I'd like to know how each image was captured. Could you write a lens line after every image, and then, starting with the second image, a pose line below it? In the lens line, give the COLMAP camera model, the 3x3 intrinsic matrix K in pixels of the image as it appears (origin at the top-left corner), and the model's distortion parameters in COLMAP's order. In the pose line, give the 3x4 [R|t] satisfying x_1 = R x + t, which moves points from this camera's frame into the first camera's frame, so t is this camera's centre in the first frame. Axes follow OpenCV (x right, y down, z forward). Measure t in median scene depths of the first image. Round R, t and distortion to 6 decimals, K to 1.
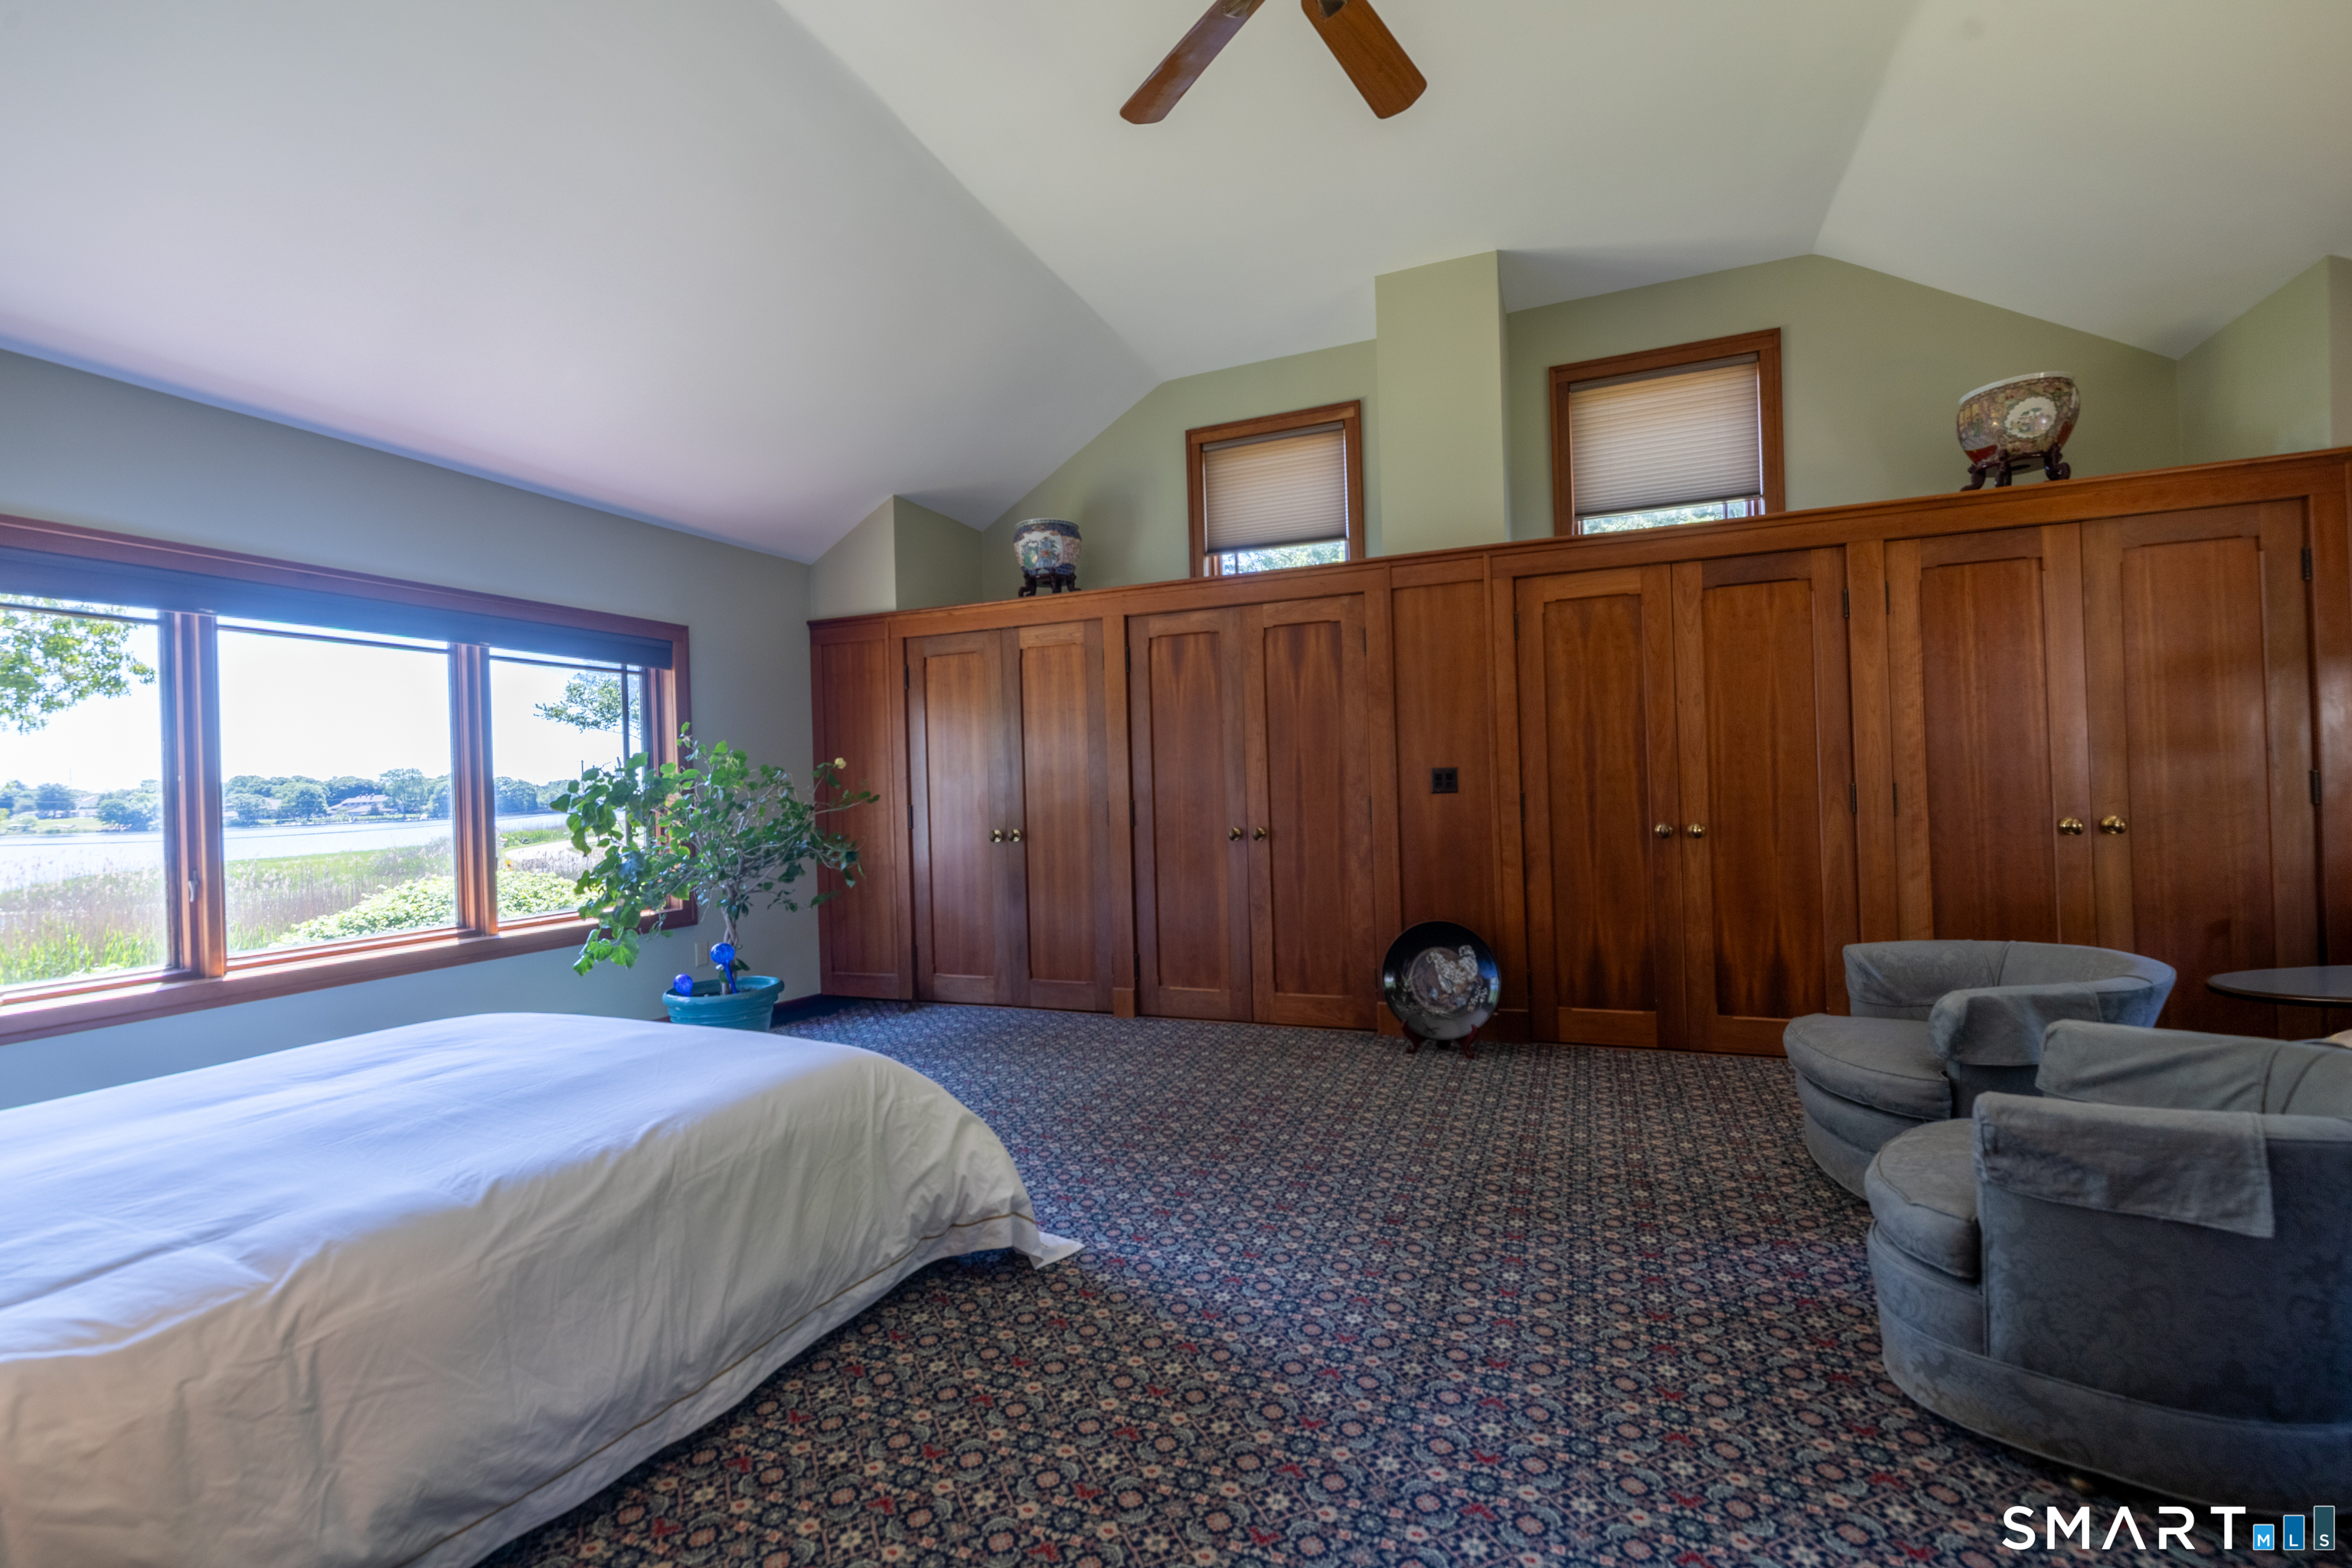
lens RADIAL K [[989.2, 0, 1183.4], [0, 989.2, 783.3], [0, 0, 1]] dist [0.001293, 0.000455]
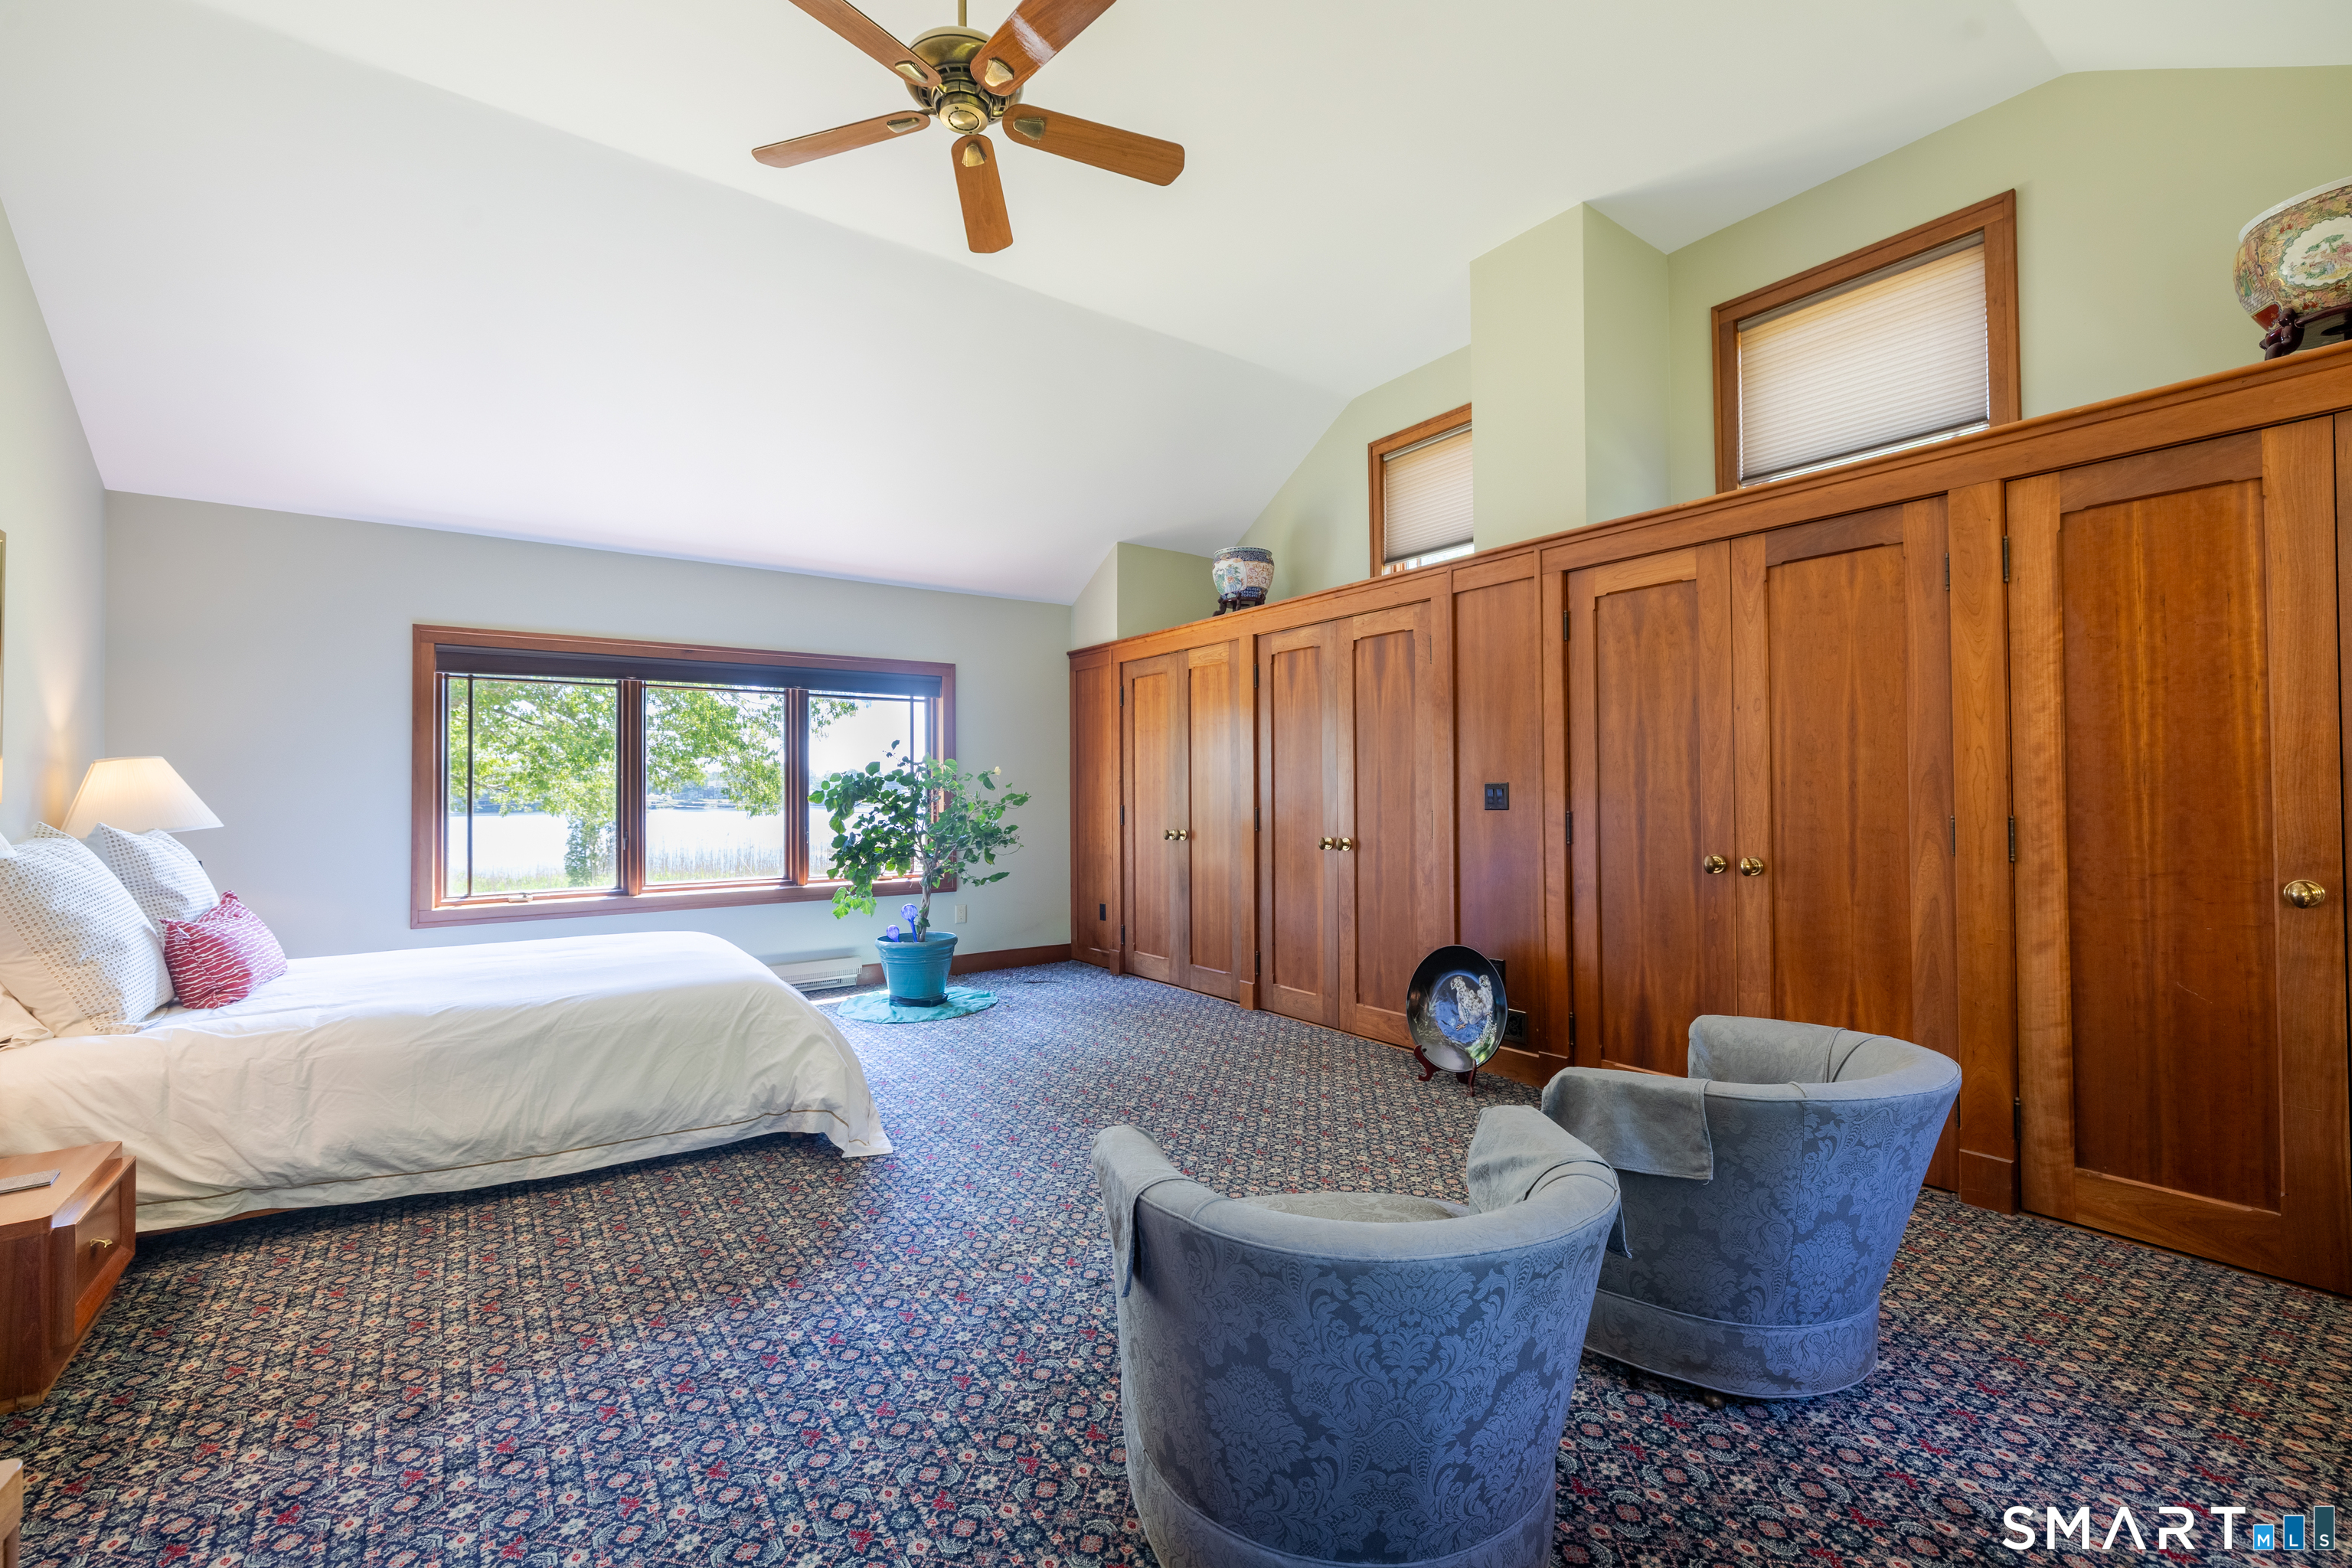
lens RADIAL K [[981.4, 0, 1181.8], [0, 981.4, 781.1], [0, 0, 1]] dist [-0.000250, 0.000323]
pose [[0.846723, 0.017231, -0.531755, 0.541095], [-0.017258, 0.999839, 0.004918, -0.017848], [0.531754, 0.005013, 0.846884, 0.069729]]
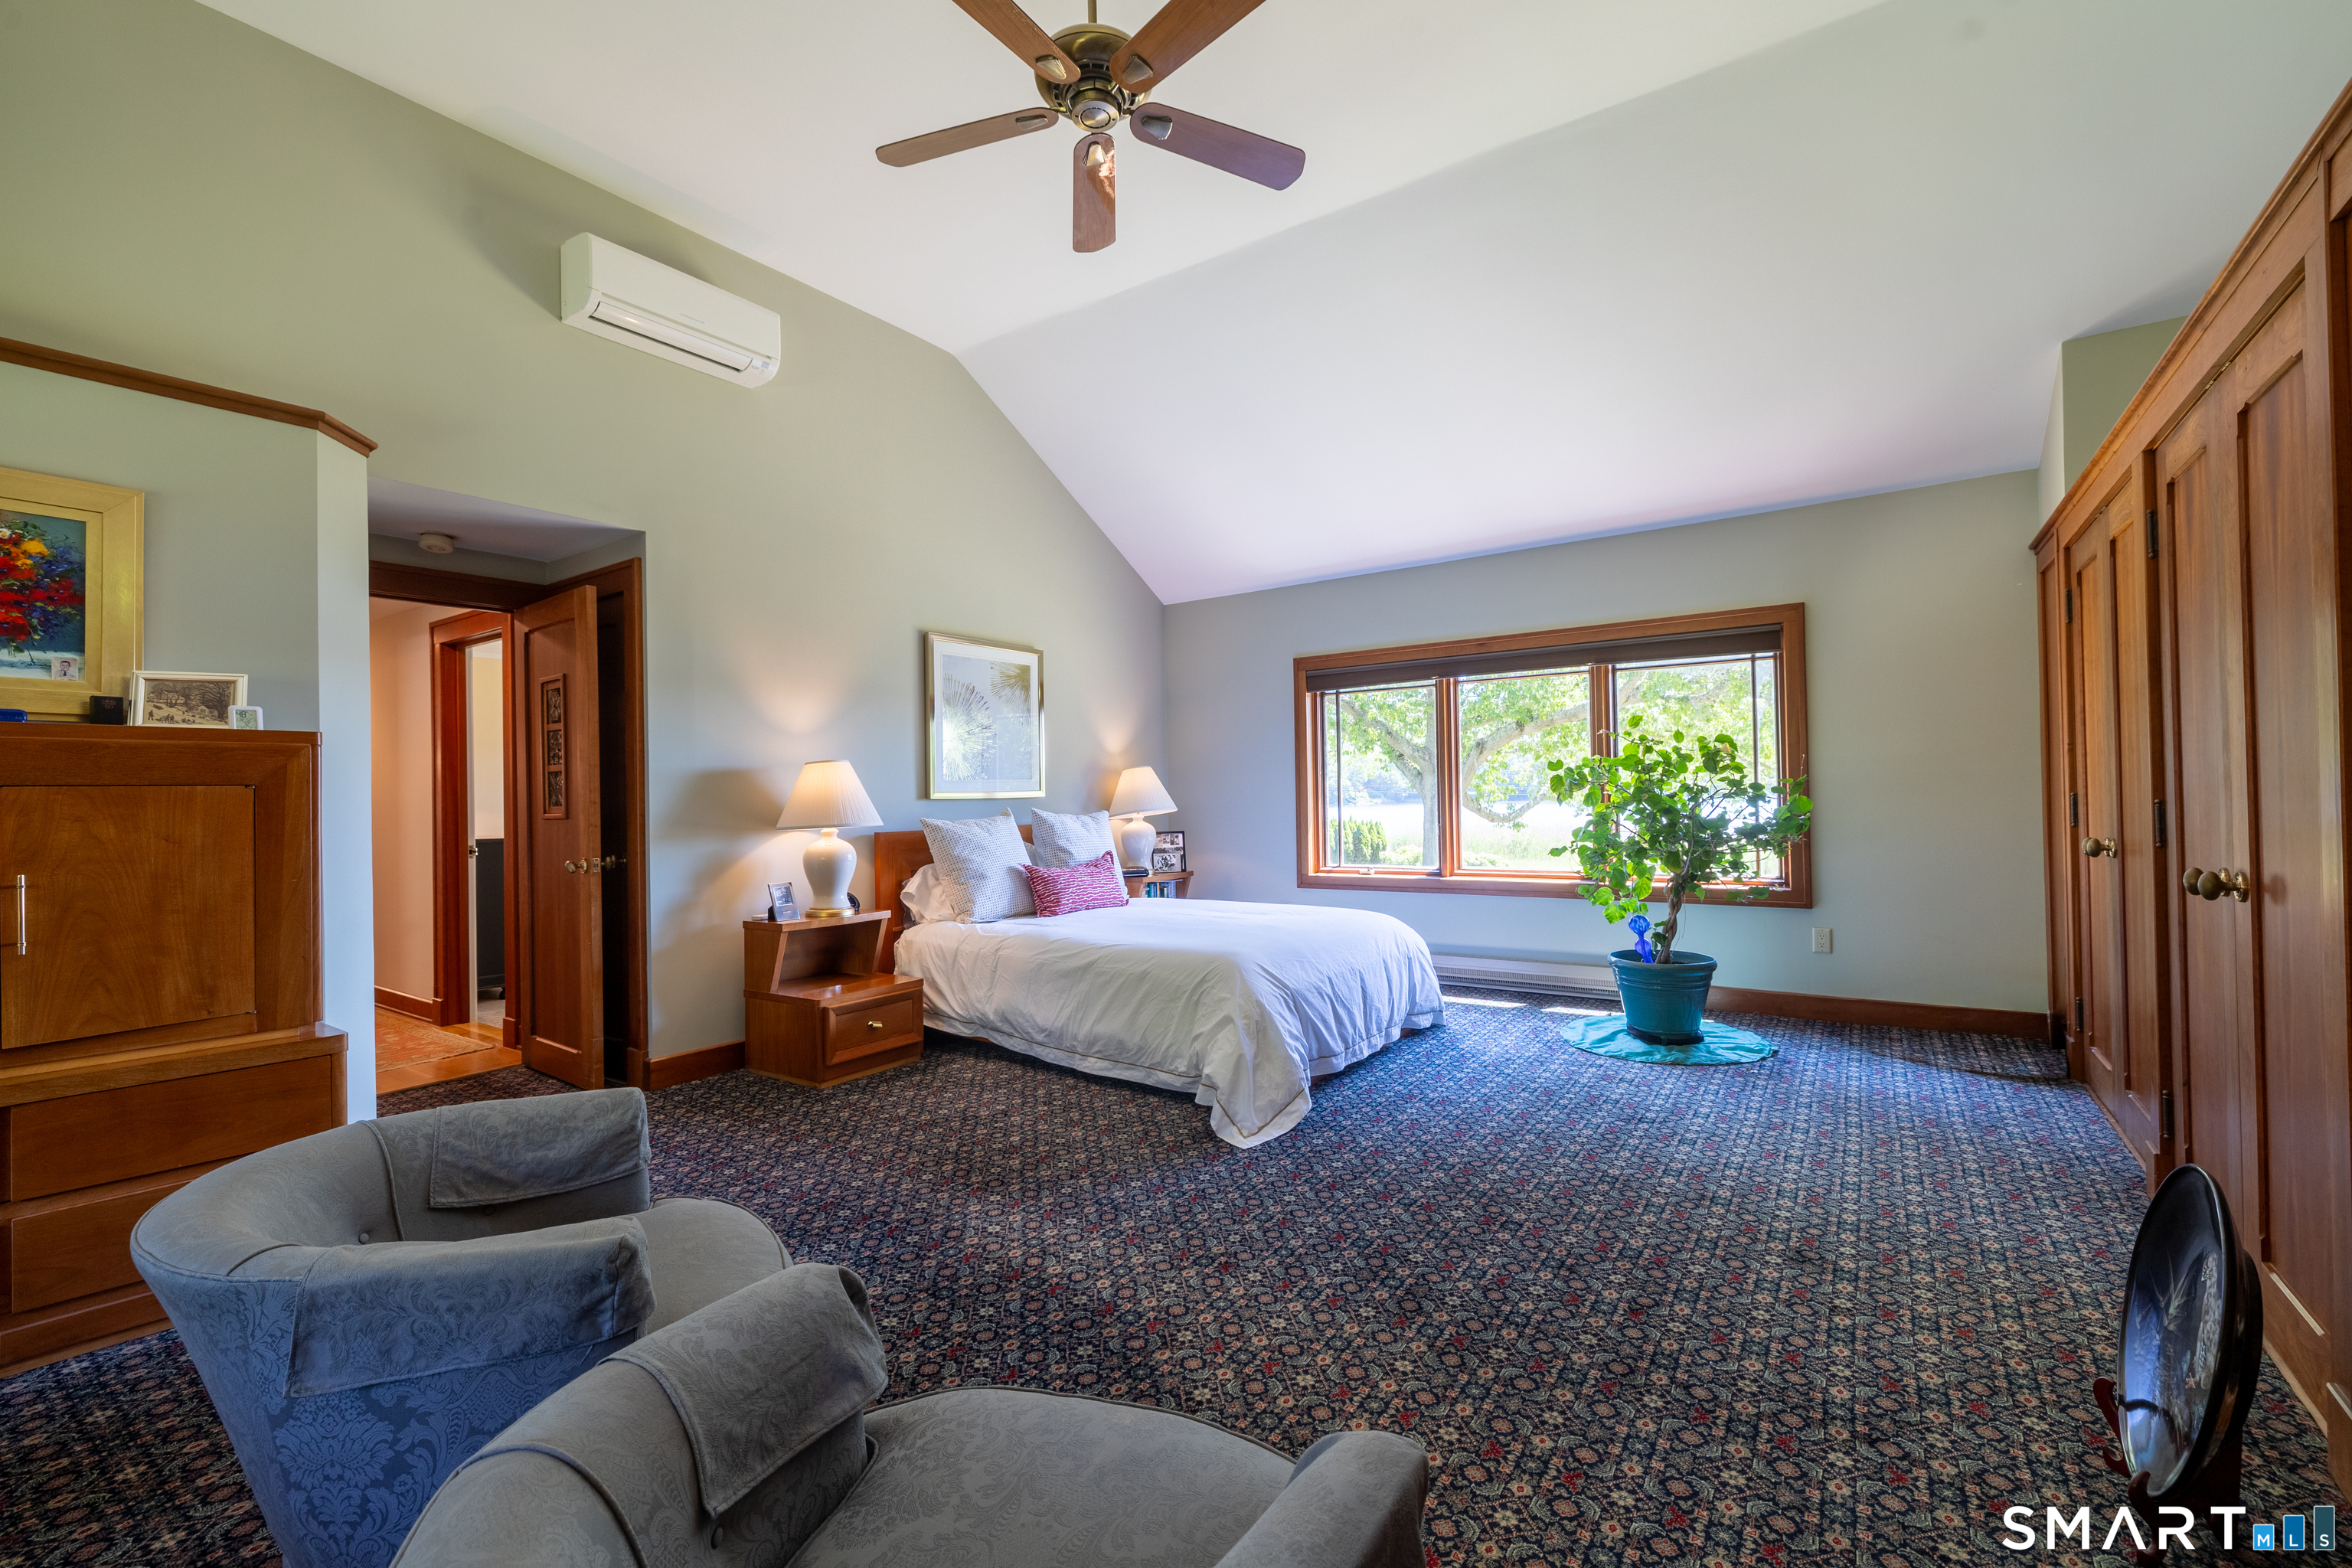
lens RADIAL K [[988.4, 0, 1187.6], [0, 988.4, 765.1], [0, 0, 1]] dist [0.002478, 0.000238]
pose [[-0.222442, 0.005701, -0.974929, 0.706625], [0.030799, 0.999525, -0.001182, -0.018654], [0.974459, -0.030290, -0.222512, 0.745232]]
